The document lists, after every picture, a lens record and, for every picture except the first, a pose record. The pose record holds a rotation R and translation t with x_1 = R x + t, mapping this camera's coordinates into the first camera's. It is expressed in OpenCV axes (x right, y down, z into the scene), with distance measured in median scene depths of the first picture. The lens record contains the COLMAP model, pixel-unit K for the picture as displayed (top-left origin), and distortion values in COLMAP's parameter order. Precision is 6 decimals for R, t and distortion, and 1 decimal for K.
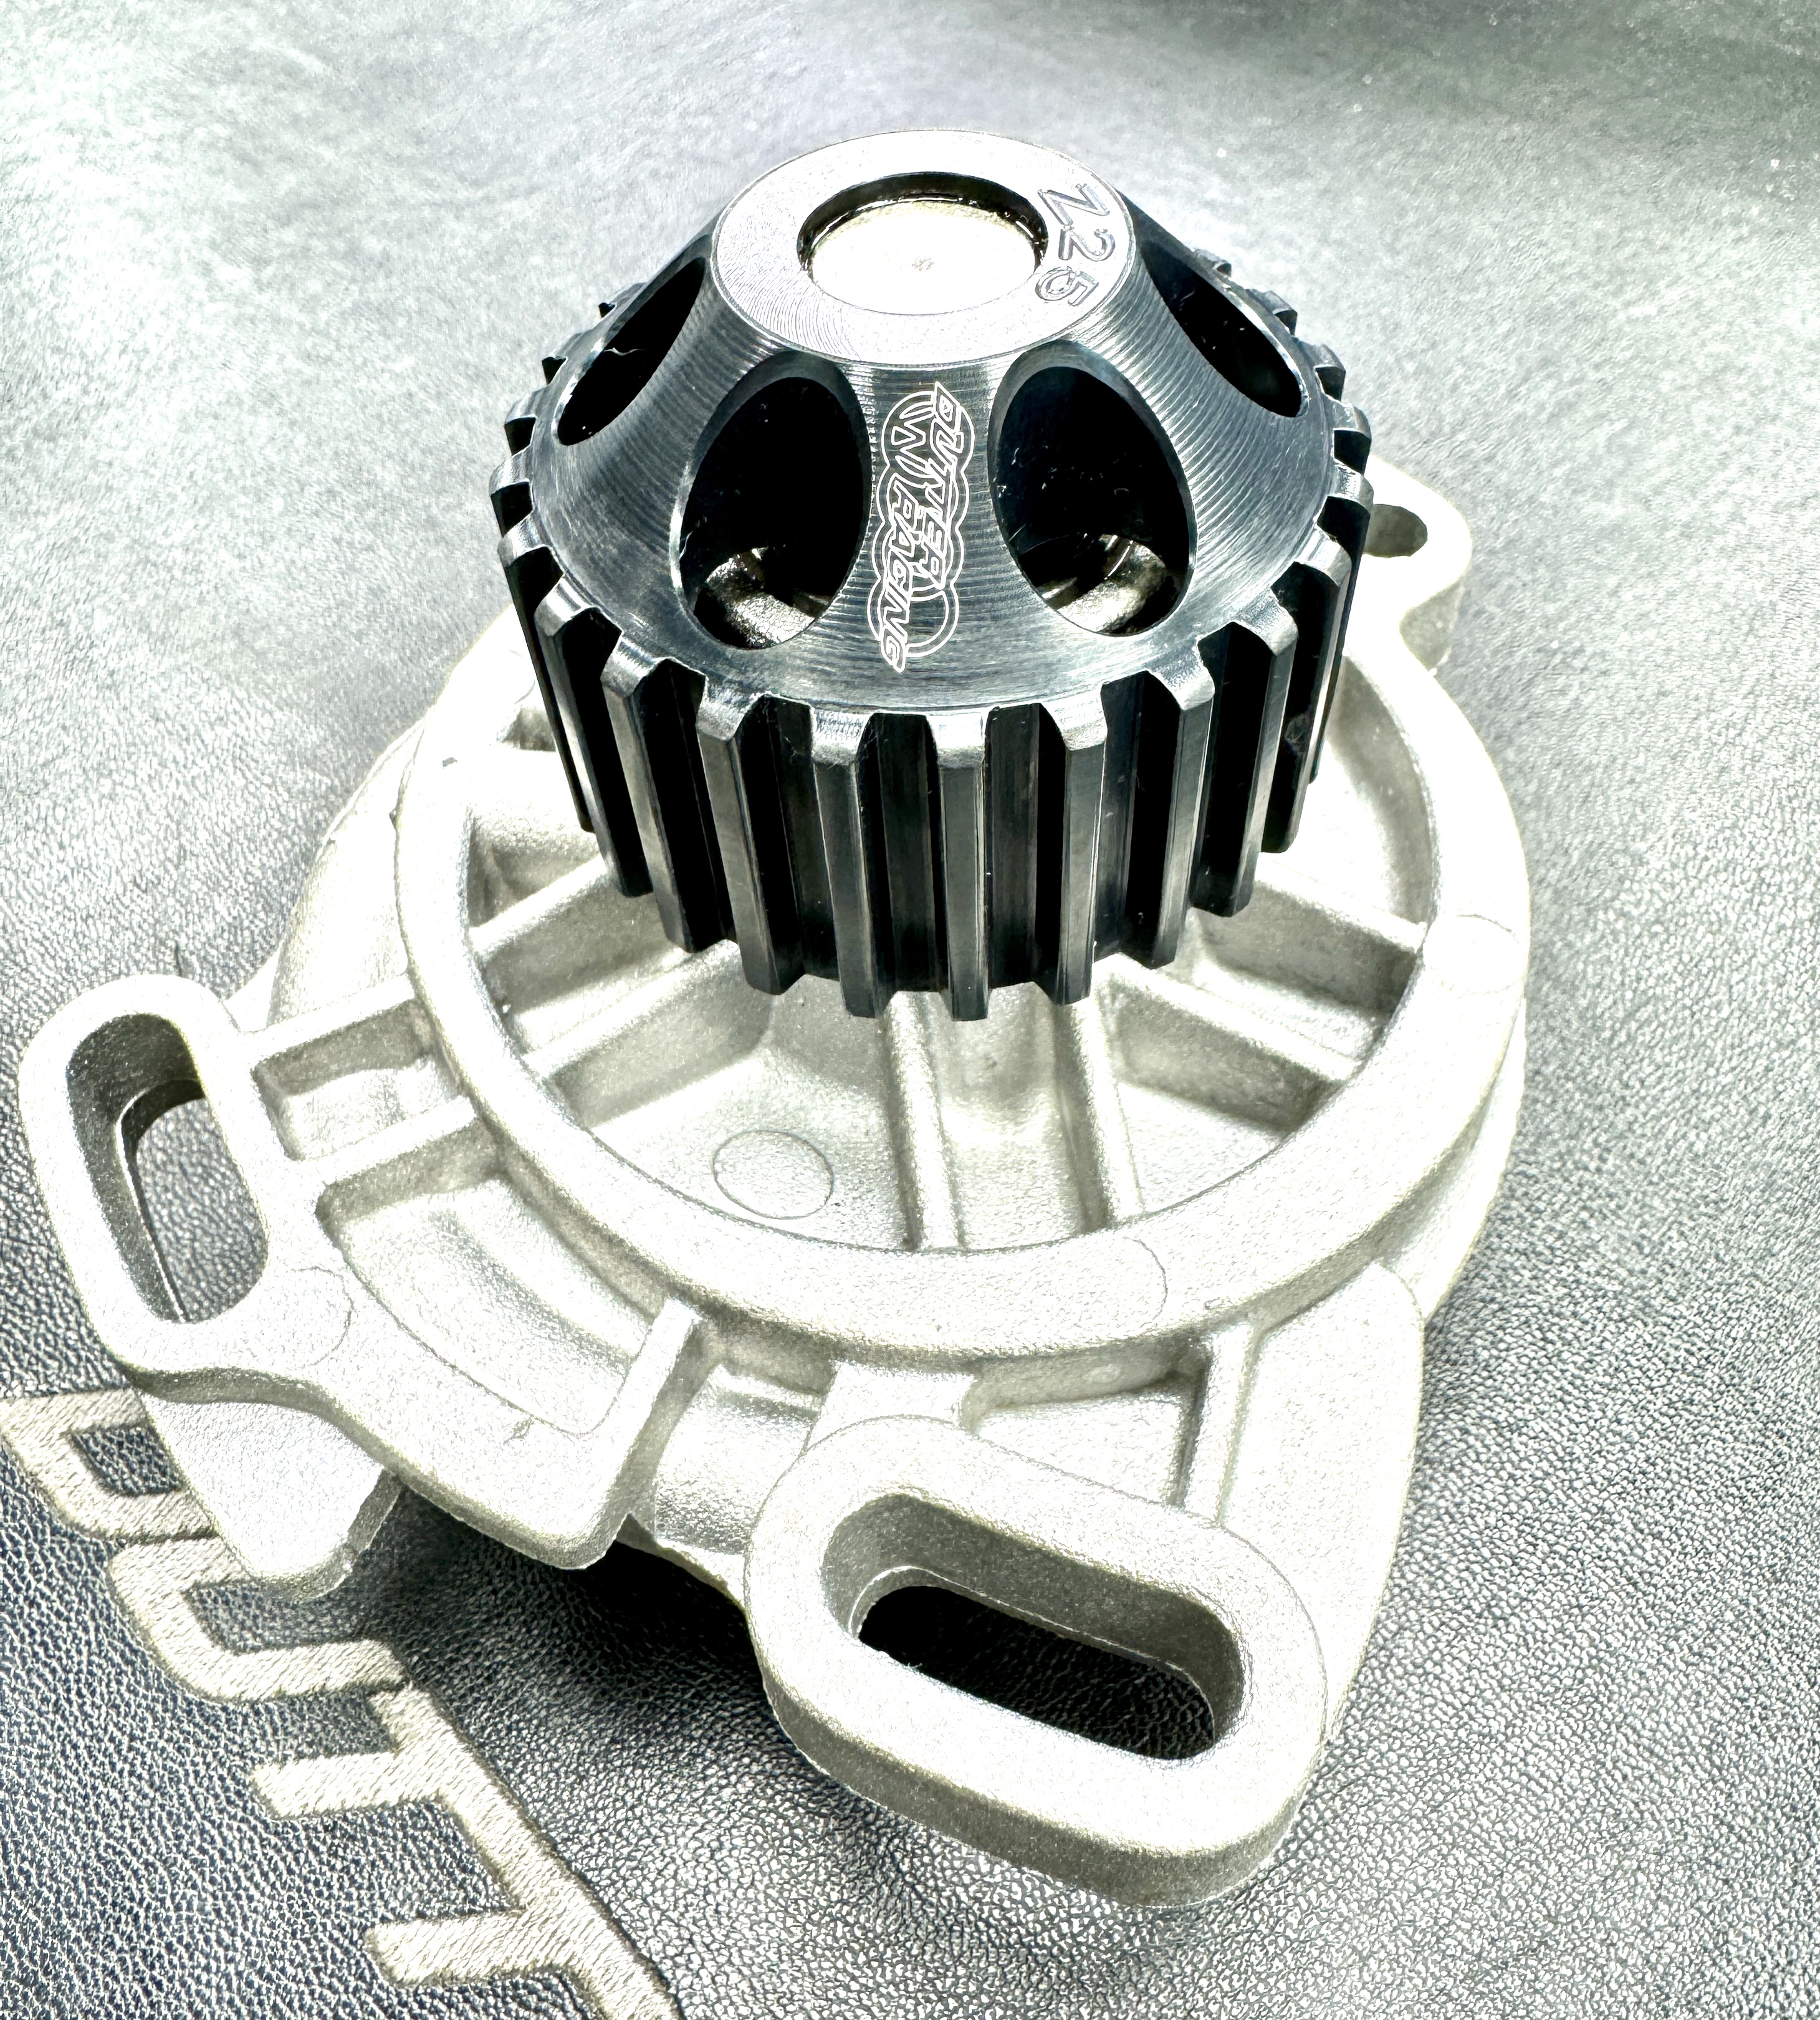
lens RADIAL K [[1759.8, 0, 909.3], [0, 1759.8, 930.0], [0, 0, 1]] dist [-0.007804, 0.003879]
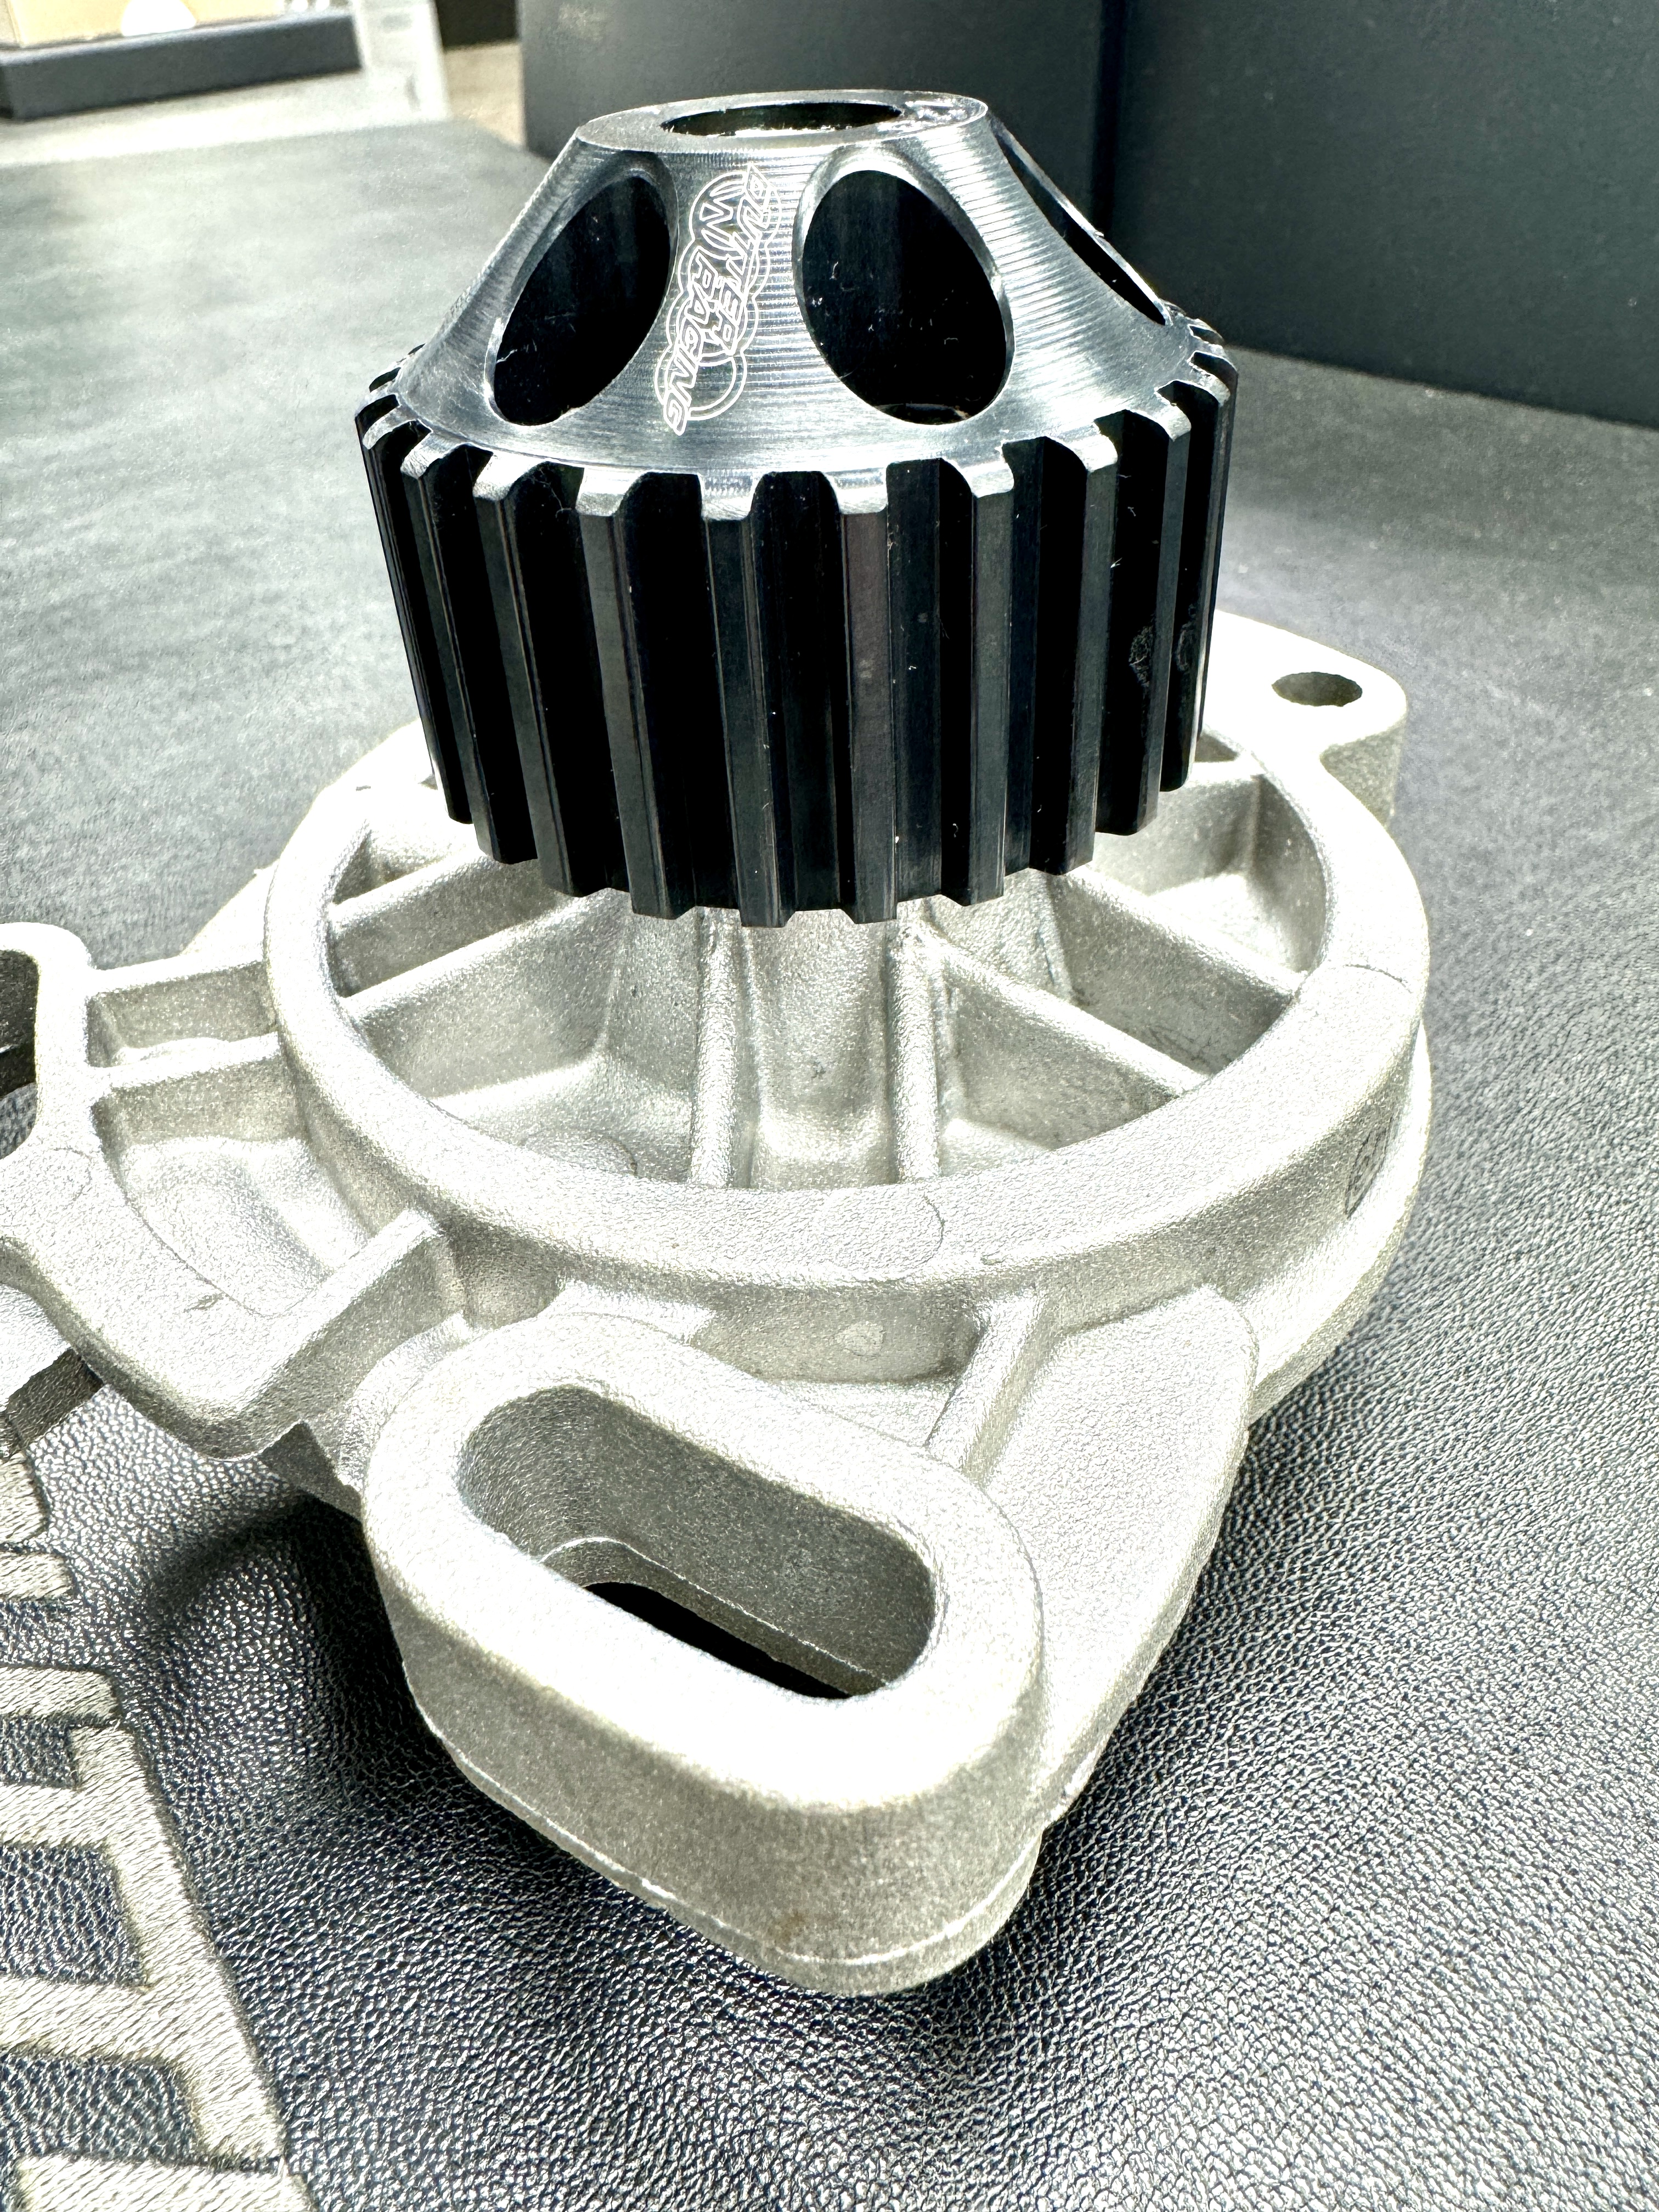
lens RADIAL K [[1555.8, 0, 811.7], [0, 1555.8, 1103.5], [0, 0, 1]] dist [-0.005462, 0.001806]
pose [[0.983909, 0.099876, -0.148151, 0.167011], [-0.133919, 0.961129, -0.241445, 0.292363], [0.118278, 0.257400, 0.959039, 0.212841]]
